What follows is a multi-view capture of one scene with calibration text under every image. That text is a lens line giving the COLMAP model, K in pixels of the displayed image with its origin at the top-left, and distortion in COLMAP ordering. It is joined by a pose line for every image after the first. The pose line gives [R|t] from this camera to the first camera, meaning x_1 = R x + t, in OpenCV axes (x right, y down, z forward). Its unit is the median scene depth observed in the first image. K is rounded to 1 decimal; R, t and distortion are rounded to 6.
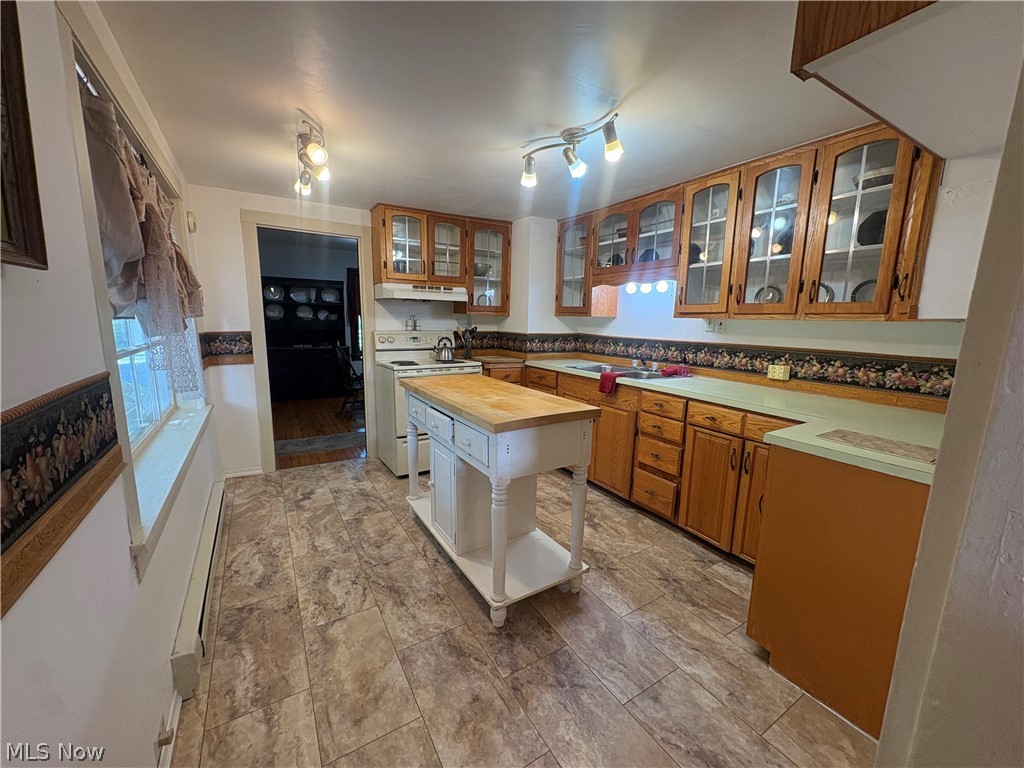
lens RADIAL K [[407.8, 0, 511.4], [0, 407.8, 384.3], [0, 0, 1]] dist [0.000145, 0.000145]
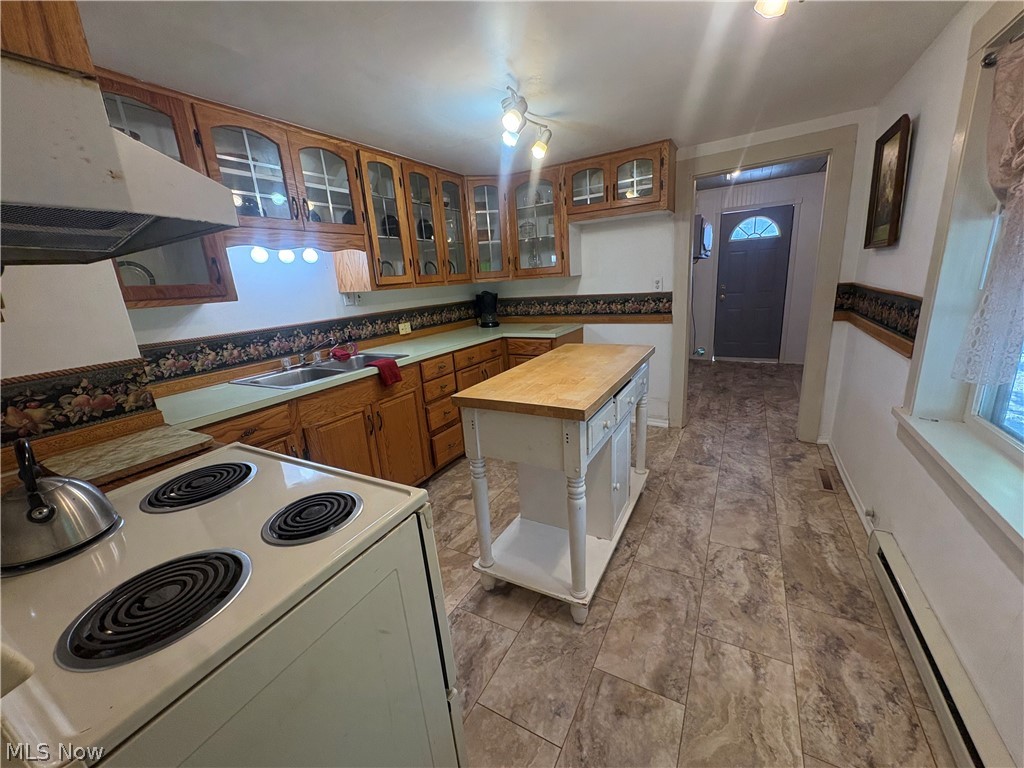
lens RADIAL K [[407.8, 0, 512.6], [0, 407.8, 384.0], [0, 0, 1]] dist [0.000145, 0.000145]
pose [[-0.490711, -0.205536, 0.846734, -0.664600], [0.199277, 0.919550, 0.338698, -0.238145], [-0.848229, 0.334937, -0.410274, 1.281620]]
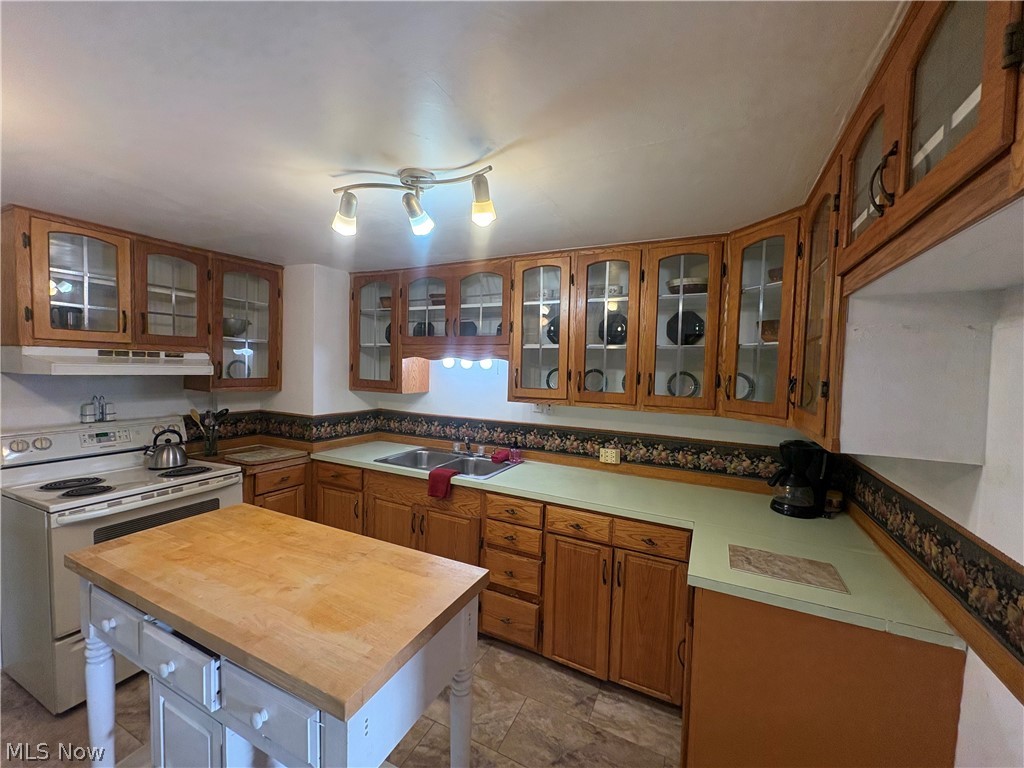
lens RADIAL K [[407.8, 0, 512.6], [0, 407.8, 385.0], [0, 0, 1]] dist [0.000145, 0.000145]
pose [[0.842511, -0.020917, 0.538273, -0.077264], [0.076791, 0.993704, -0.081580, -0.135694], [-0.533178, 0.110066, 0.838813, 0.265639]]
